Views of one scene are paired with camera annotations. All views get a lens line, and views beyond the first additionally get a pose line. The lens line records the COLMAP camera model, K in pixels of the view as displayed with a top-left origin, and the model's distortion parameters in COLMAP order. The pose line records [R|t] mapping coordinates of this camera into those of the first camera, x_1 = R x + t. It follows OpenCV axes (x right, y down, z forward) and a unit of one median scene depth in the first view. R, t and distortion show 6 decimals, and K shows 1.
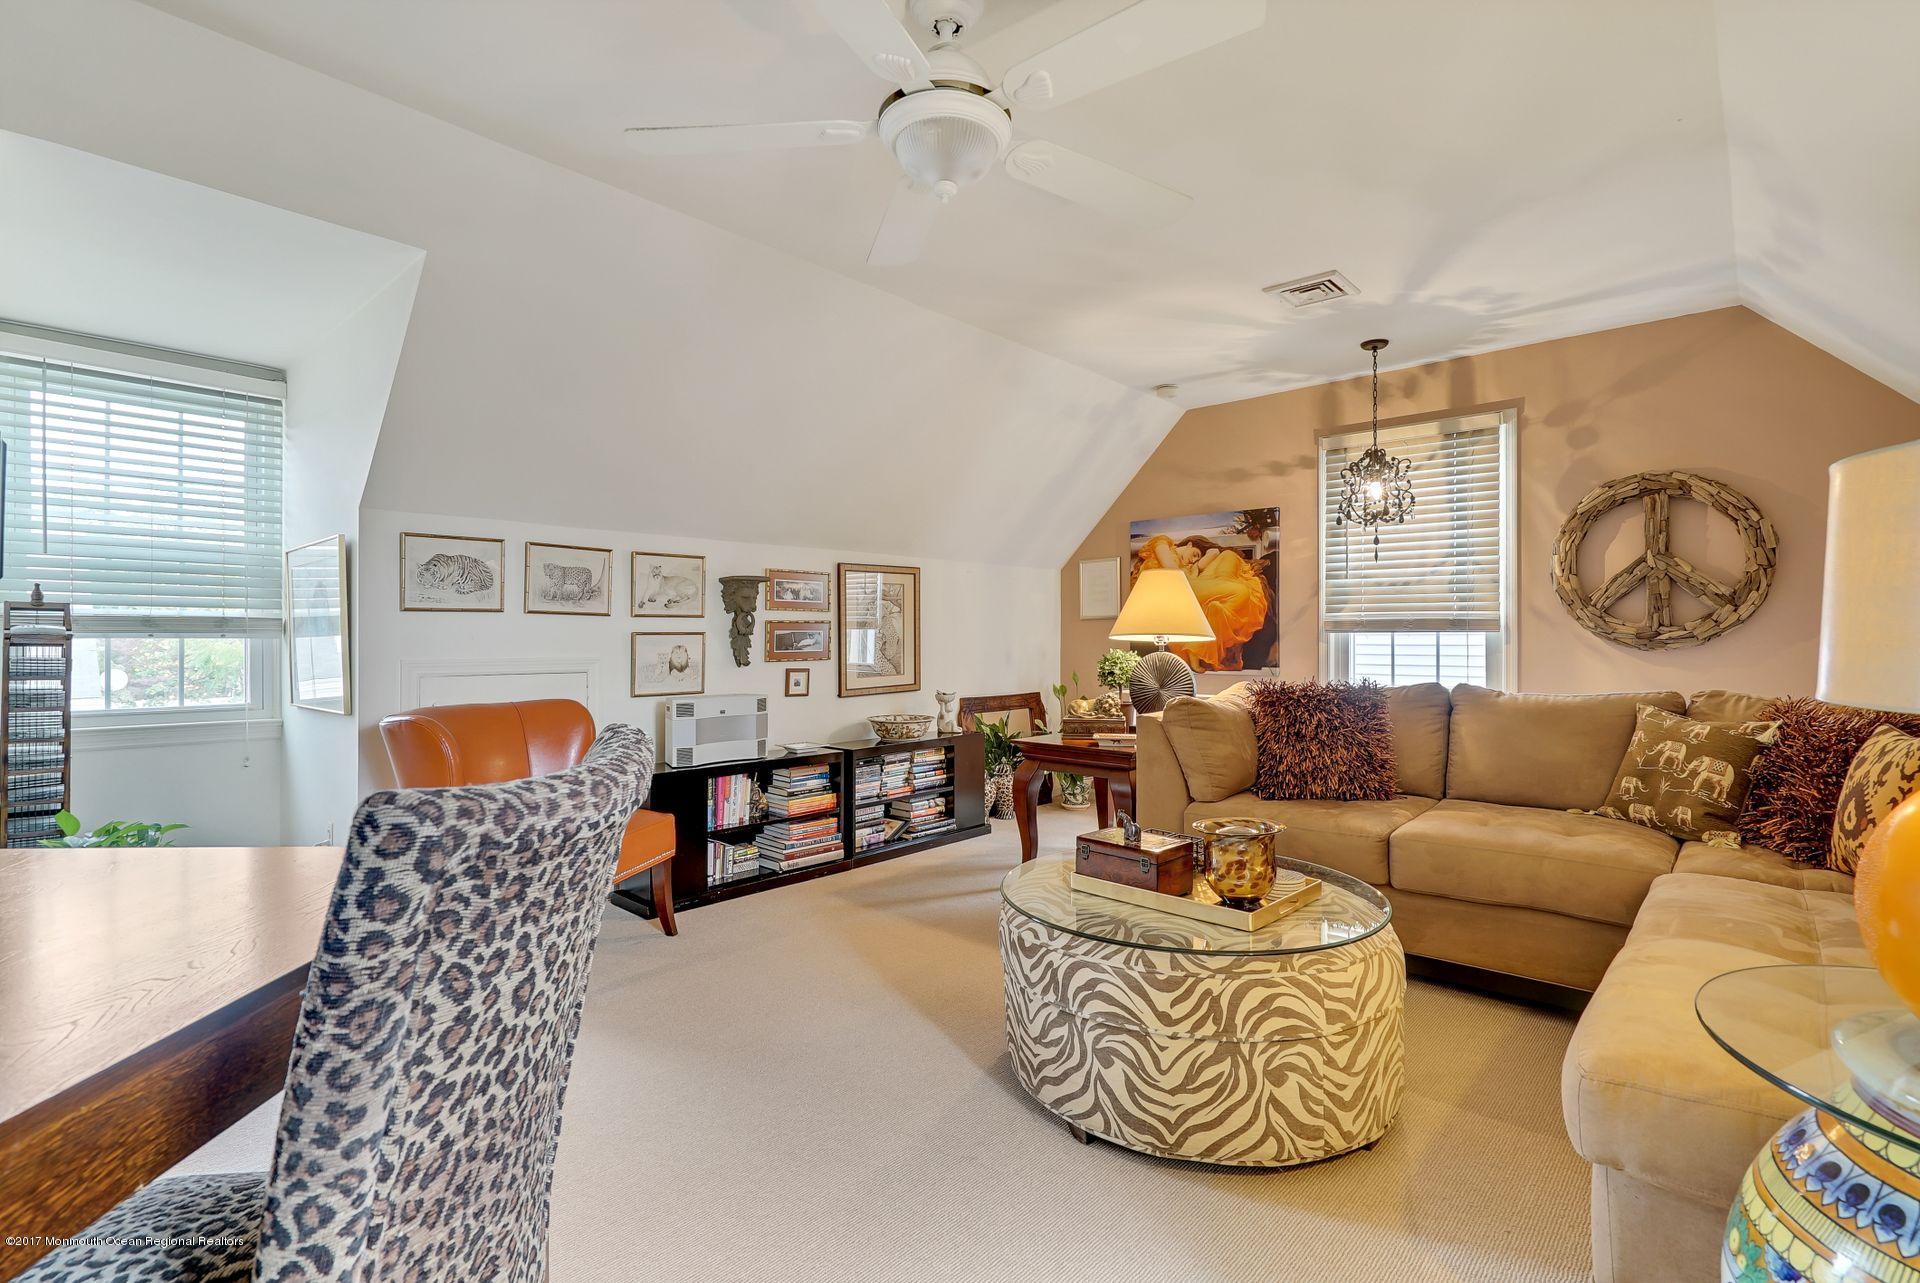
lens RADIAL K [[899.7, 0, 955.5], [0, 899.7, 638.6], [0, 0, 1]] dist [-0.000538, -0.000289]
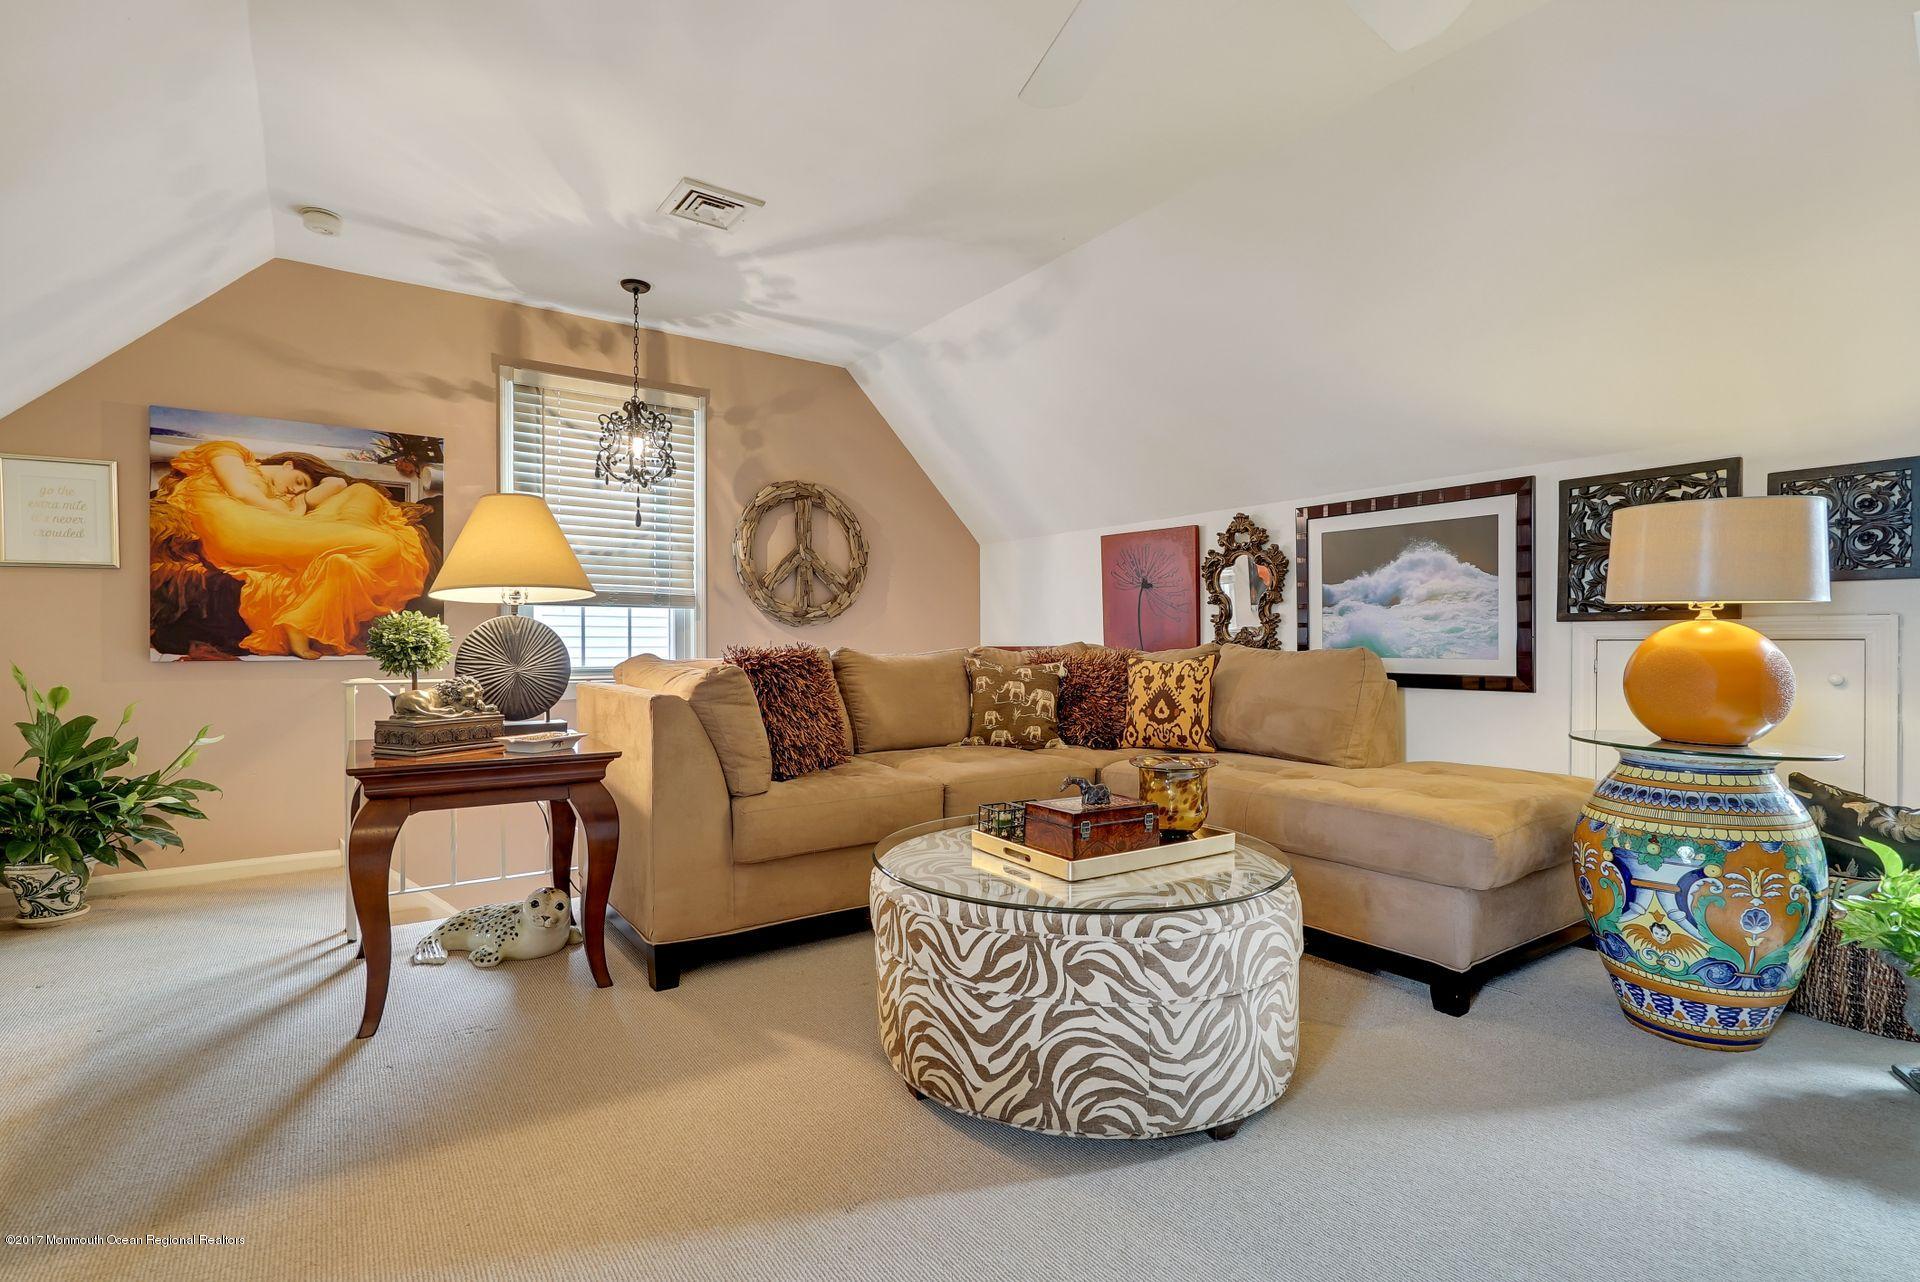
lens RADIAL K [[899.4, 0, 958.8], [0, 899.4, 647.2], [0, 0, 1]] dist [-0.002105, -0.000059]
pose [[0.217358, -0.002749, 0.976088, -0.350103], [0.002305, 0.999995, 0.002303, 0.036369], [-0.976089, 0.001749, 0.217363, 0.485265]]
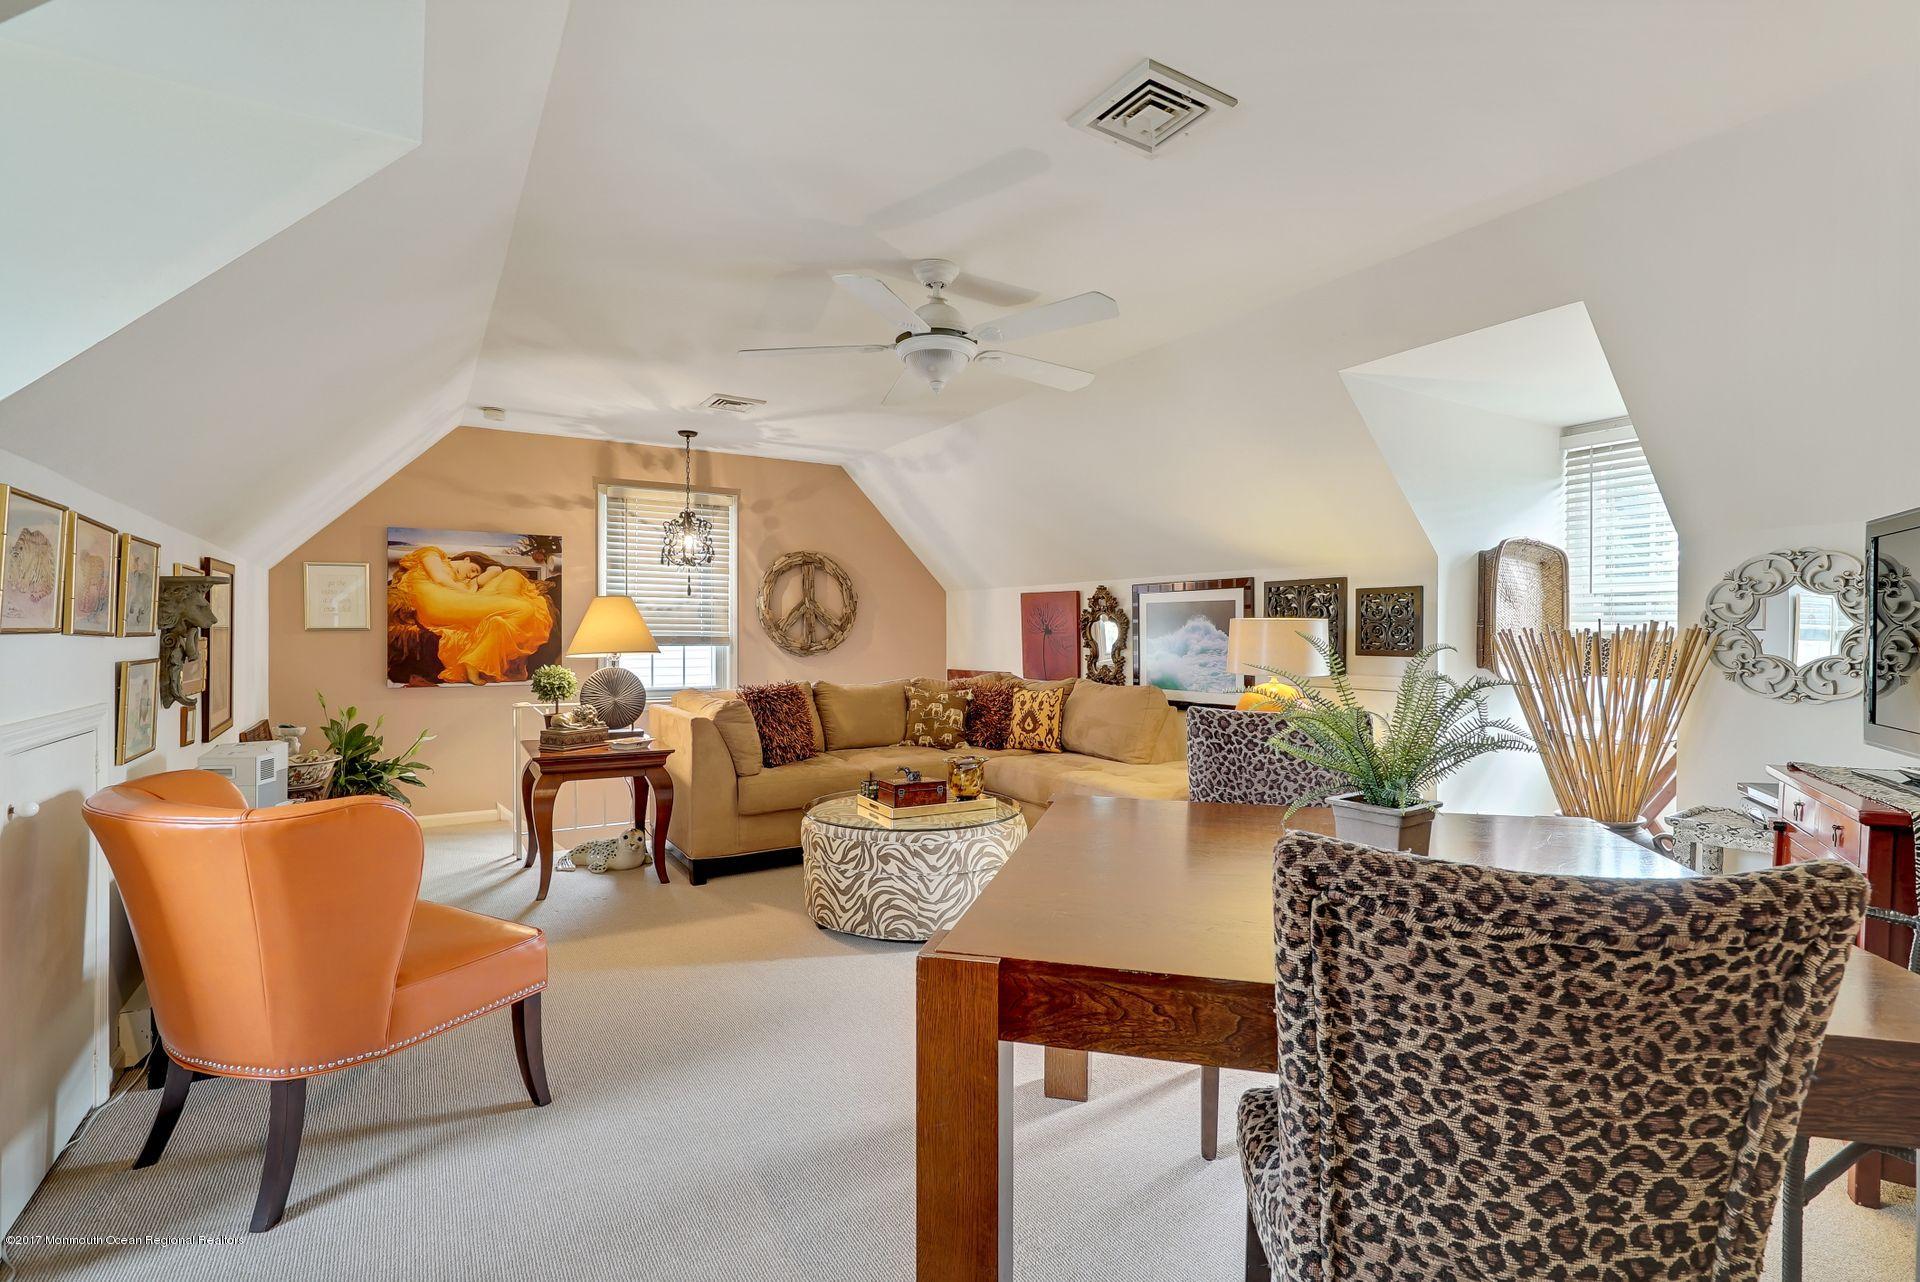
lens RADIAL K [[899.7, 0, 955.5], [0, 899.7, 638.1], [0, 0, 1]] dist [-0.000538, -0.000289]
pose [[0.282285, -0.000412, 0.959330, -0.714456], [-0.000939, 0.999999, 0.000706, -0.021794], [-0.959330, -0.001100, 0.282284, 0.234729]]
